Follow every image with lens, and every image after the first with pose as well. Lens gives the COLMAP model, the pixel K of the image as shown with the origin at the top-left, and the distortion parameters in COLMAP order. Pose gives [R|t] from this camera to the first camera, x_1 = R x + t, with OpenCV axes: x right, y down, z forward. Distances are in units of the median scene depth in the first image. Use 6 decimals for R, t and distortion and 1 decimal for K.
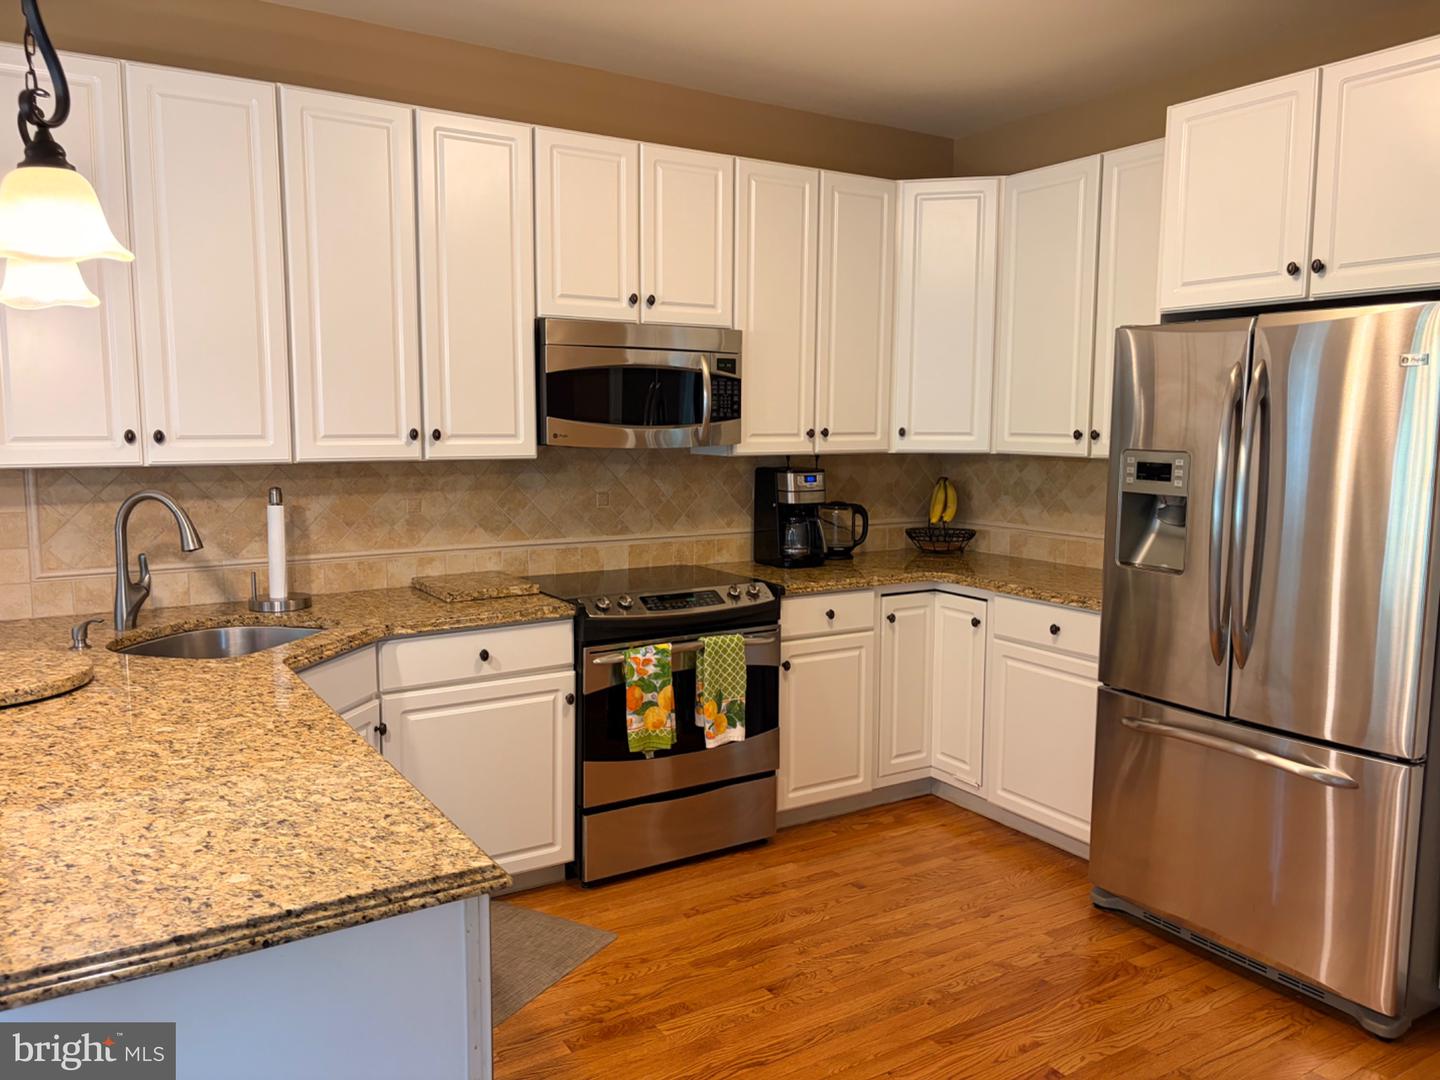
lens RADIAL K [[1091.4, 0, 721.9], [0, 1091.4, 534.1], [0, 0, 1]] dist [0.042386, -0.043978]
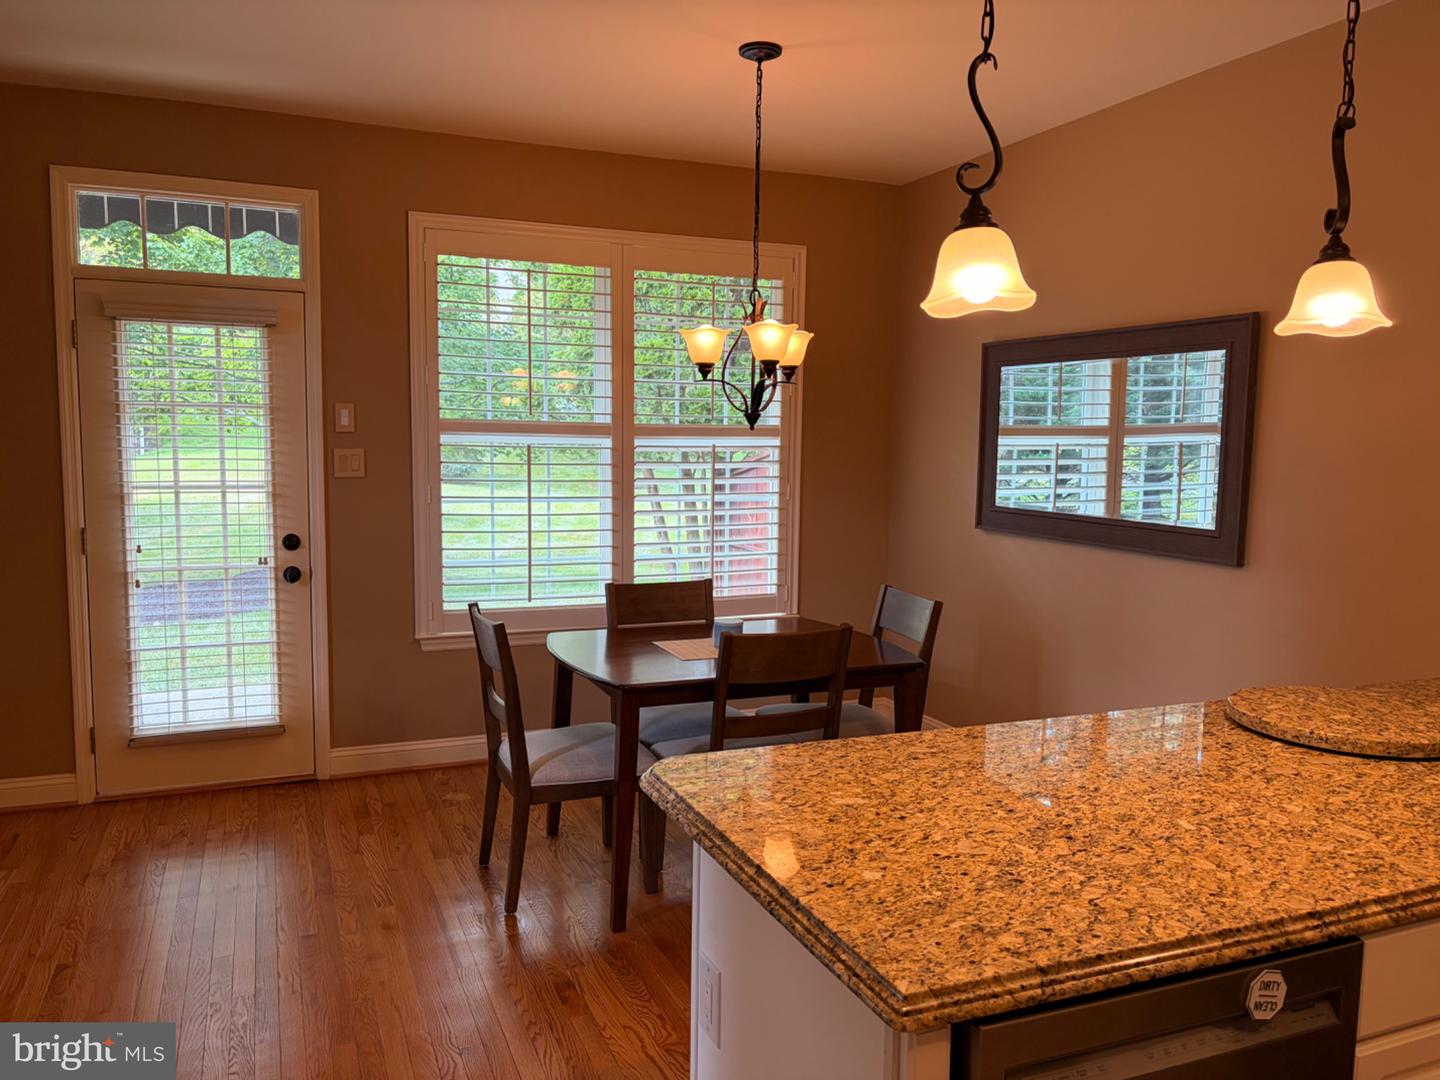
lens RADIAL K [[1091.4, 0, 725.5], [0, 1091.4, 544.5], [0, 0, 1]] dist [0.042386, -0.043978]
pose [[-0.168465, 0.092778, -0.981332, 0.262566], [-0.122922, 0.985812, 0.114304, -0.047111], [0.978013, 0.139883, -0.154671, 0.431297]]
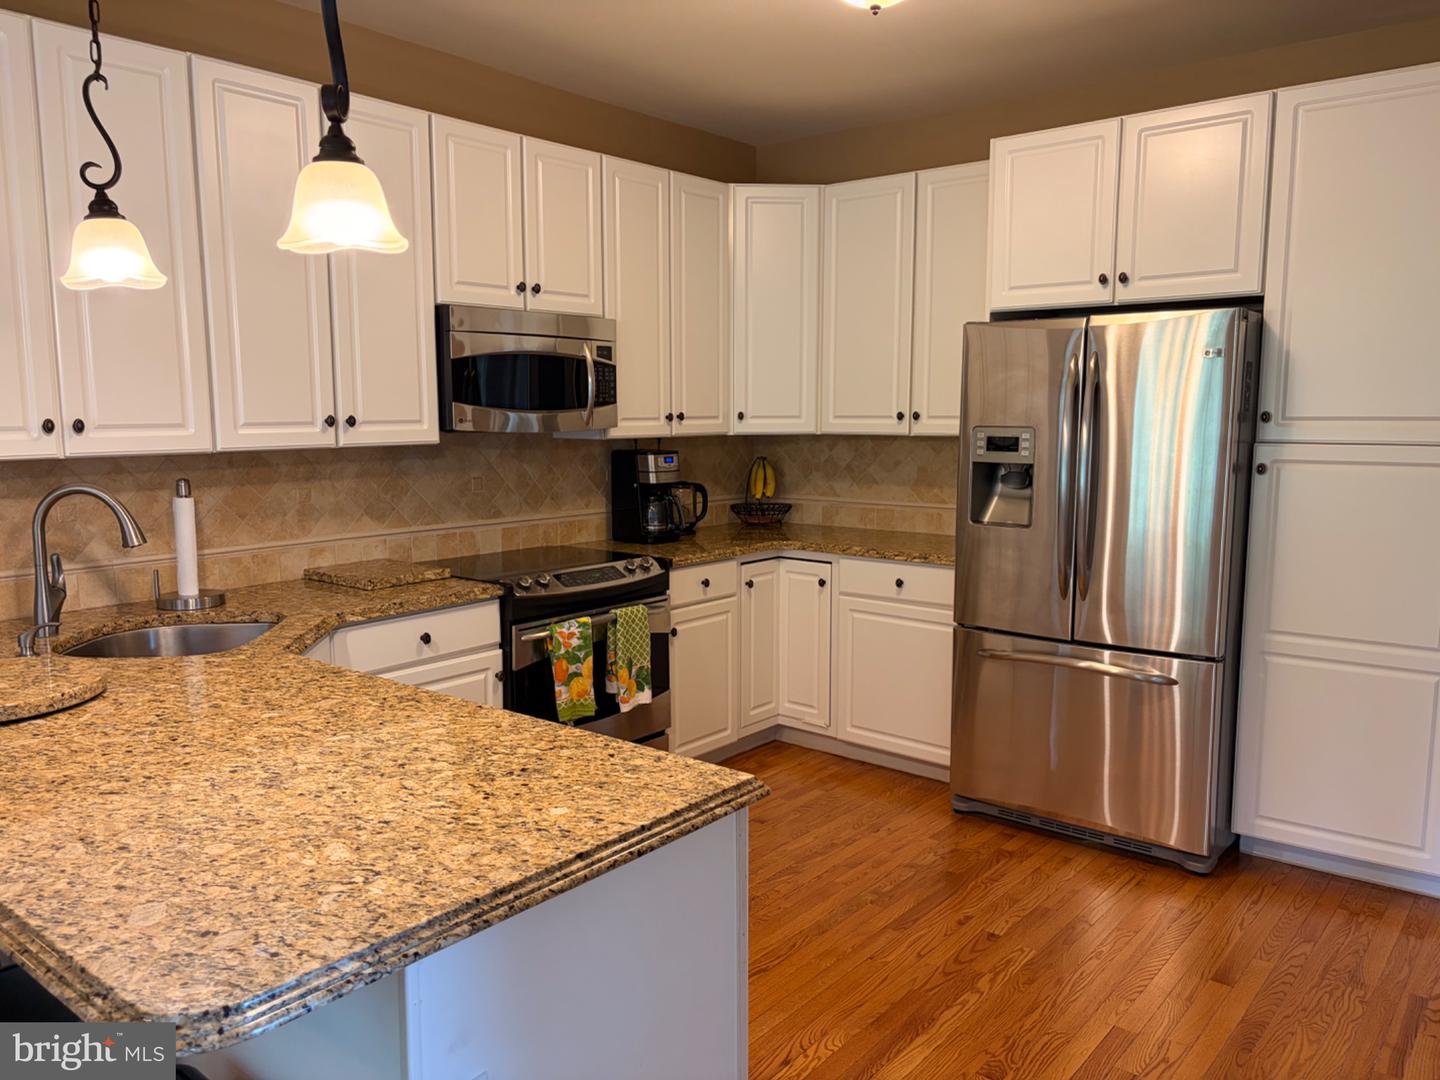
lens RADIAL K [[1091.4, 0, 718.2], [0, 1091.4, 542.3], [0, 0, 1]] dist [0.042386, -0.043978]
pose [[0.950065, -0.046797, 0.308523, -0.271172], [0.041195, 0.998847, 0.024649, 0.008053], [-0.309321, -0.010709, 0.950897, -0.047697]]
